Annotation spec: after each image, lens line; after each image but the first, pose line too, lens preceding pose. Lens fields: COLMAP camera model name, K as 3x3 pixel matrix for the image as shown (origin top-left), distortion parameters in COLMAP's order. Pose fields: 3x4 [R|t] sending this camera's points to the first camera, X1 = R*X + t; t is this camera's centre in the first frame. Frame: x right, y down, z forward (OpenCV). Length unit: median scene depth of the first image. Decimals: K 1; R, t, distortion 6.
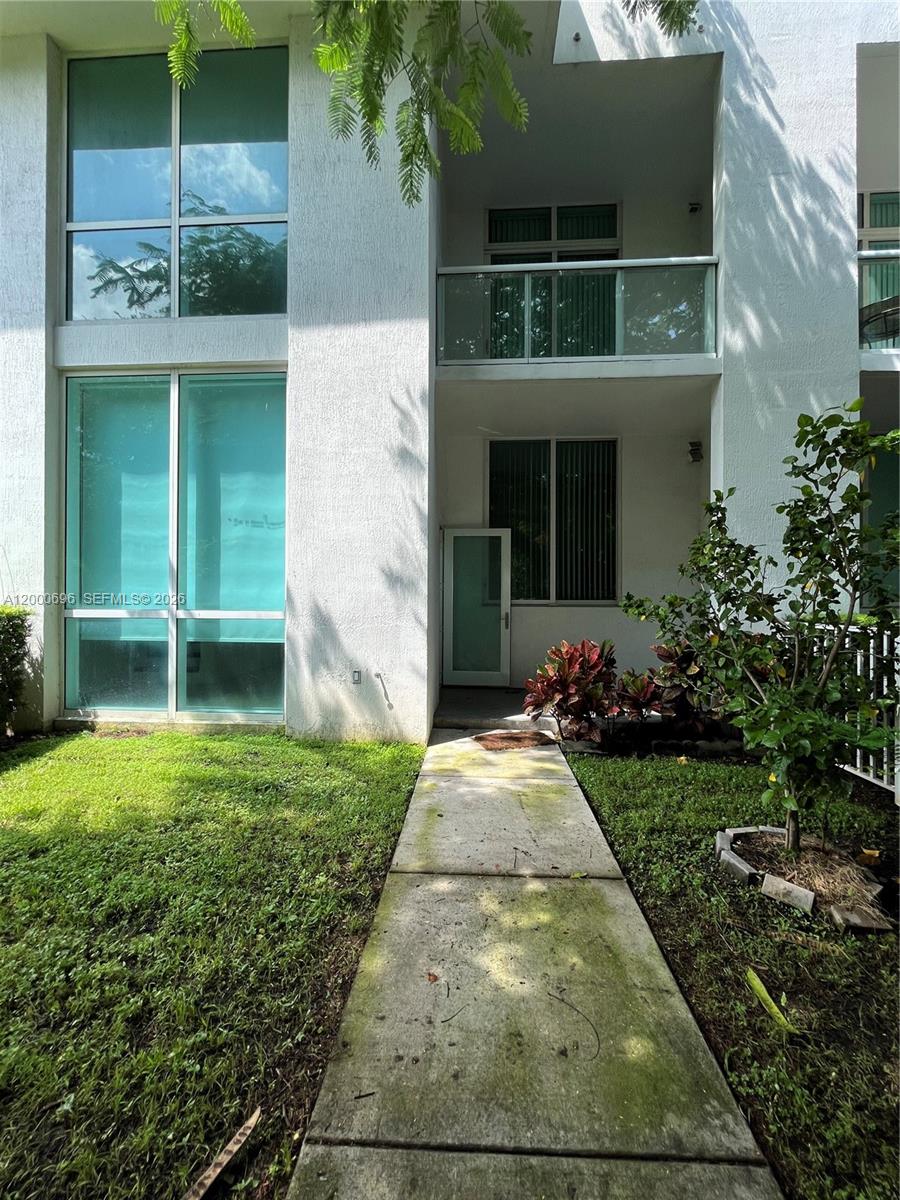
lens RADIAL K [[482.5, 0, 450.7], [0, 482.5, 597.2], [0, 0, 1]] dist [-0.006120, -0.000062]
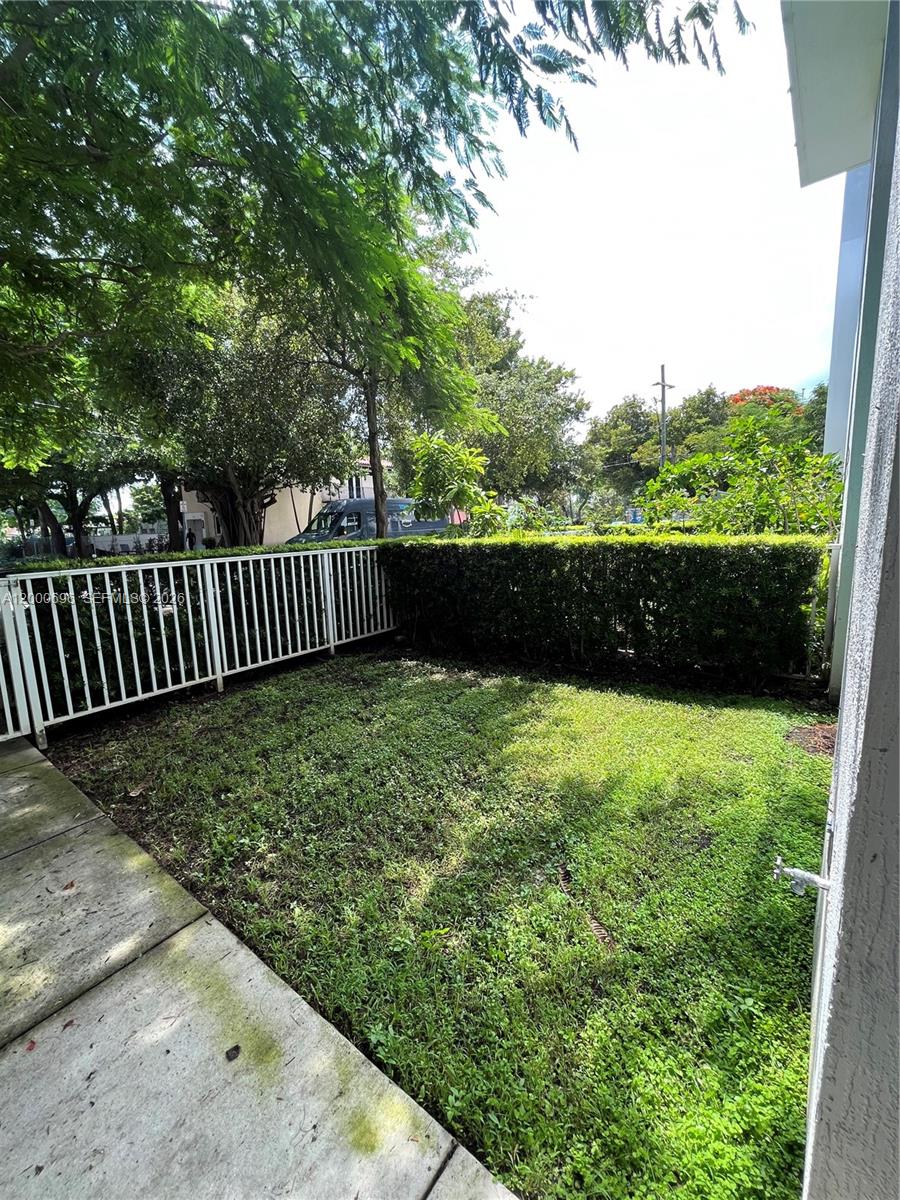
lens RADIAL K [[482.5, 0, 450.7], [0, 482.5, 597.2], [0, 0, 1]] dist [-0.006120, -0.000062]
pose [[-0.567836, 0.134481, -0.812082, 0.232972], [0.025862, 0.988992, 0.145694, -0.026733], [0.822735, 0.061728, -0.565063, 1.934881]]
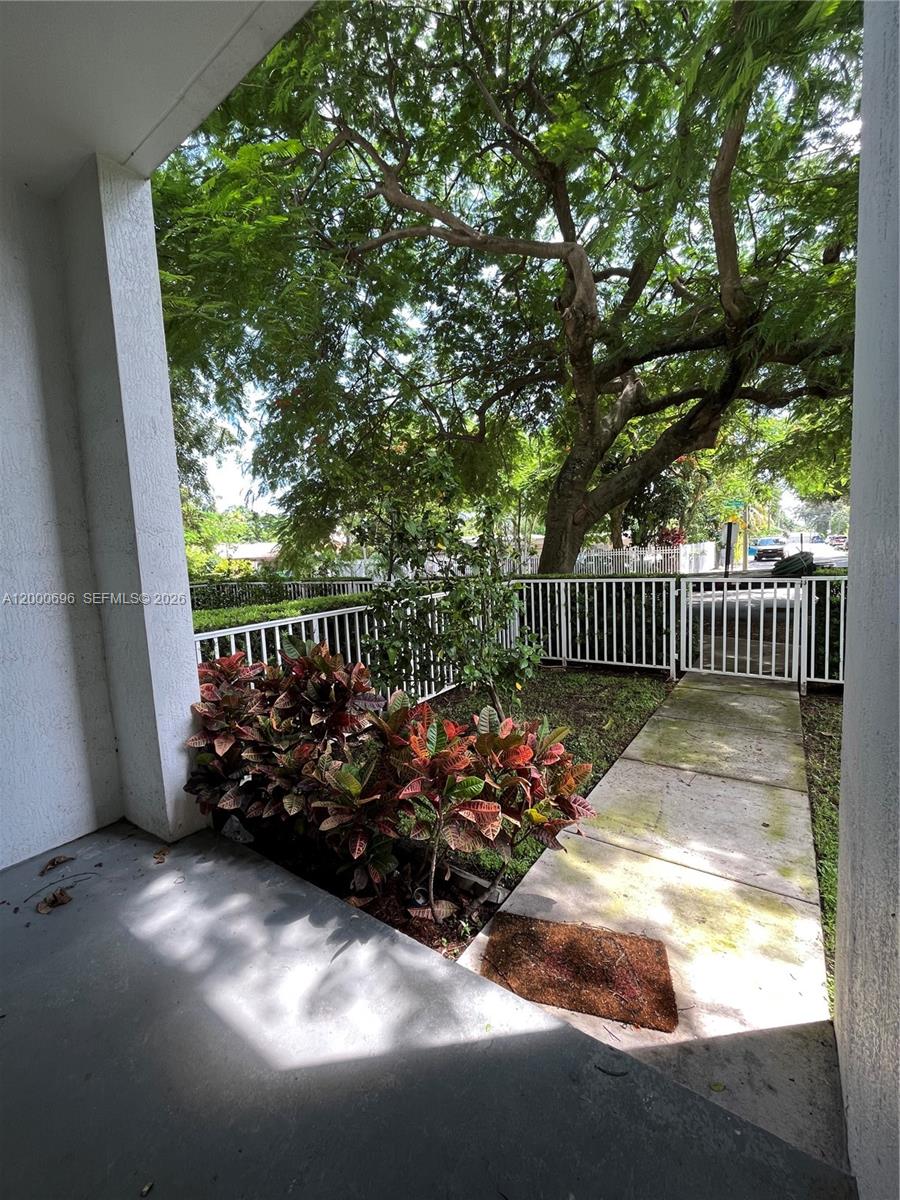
lens RADIAL K [[482.5, 0, 450.7], [0, 482.5, 597.2], [0, 0, 1]] dist [-0.006120, -0.000062]
pose [[-0.856630, -0.011692, 0.515799, 0.036531], [0.046103, 0.994009, 0.099098, -0.126408], [-0.513868, 0.108670, -0.850959, 2.832317]]
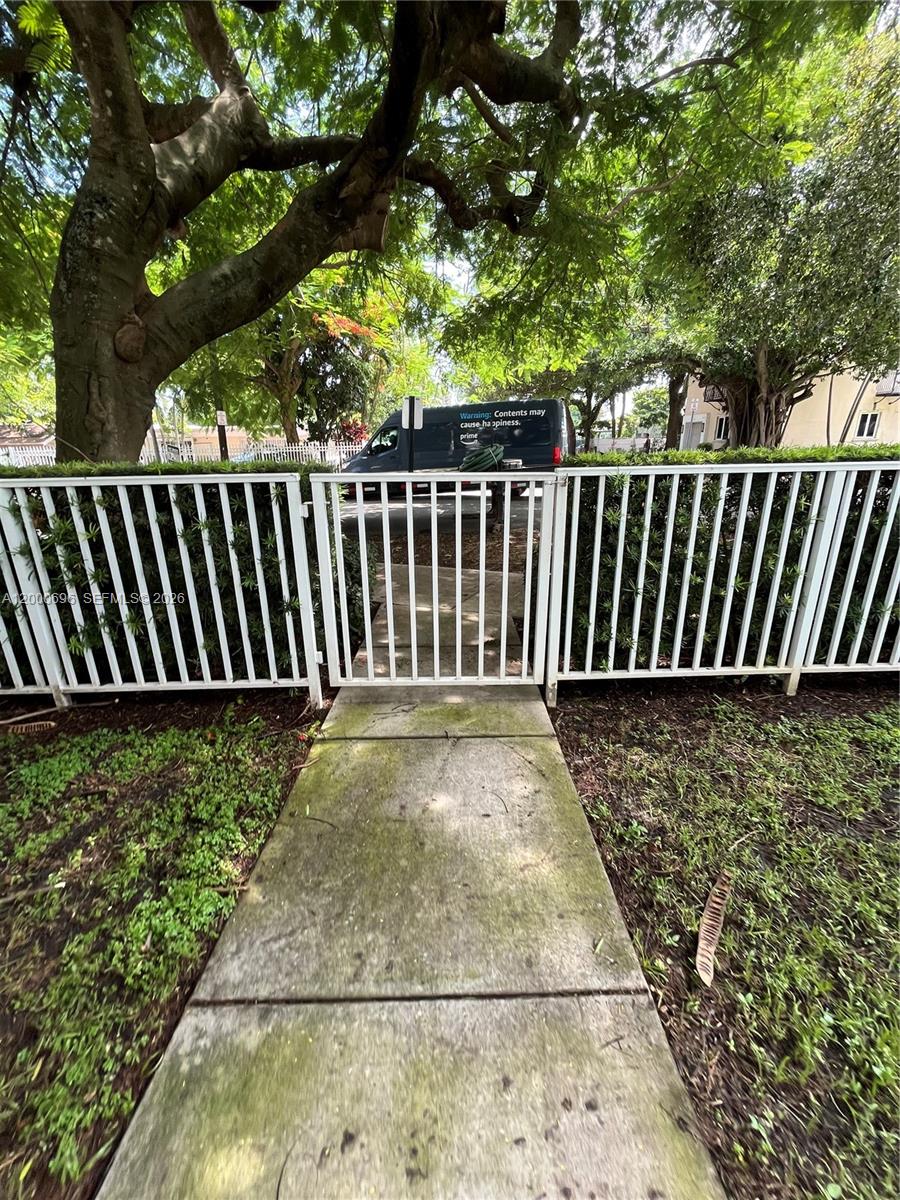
lens RADIAL K [[482.5, 0, 450.7], [0, 482.5, 597.2], [0, 0, 1]] dist [-0.006120, -0.000062]
pose [[-0.998338, 0.028076, -0.050322, 0.075023], [0.011325, 0.951843, 0.306378, 0.033879], [0.056501, 0.305299, -0.950579, 0.972509]]
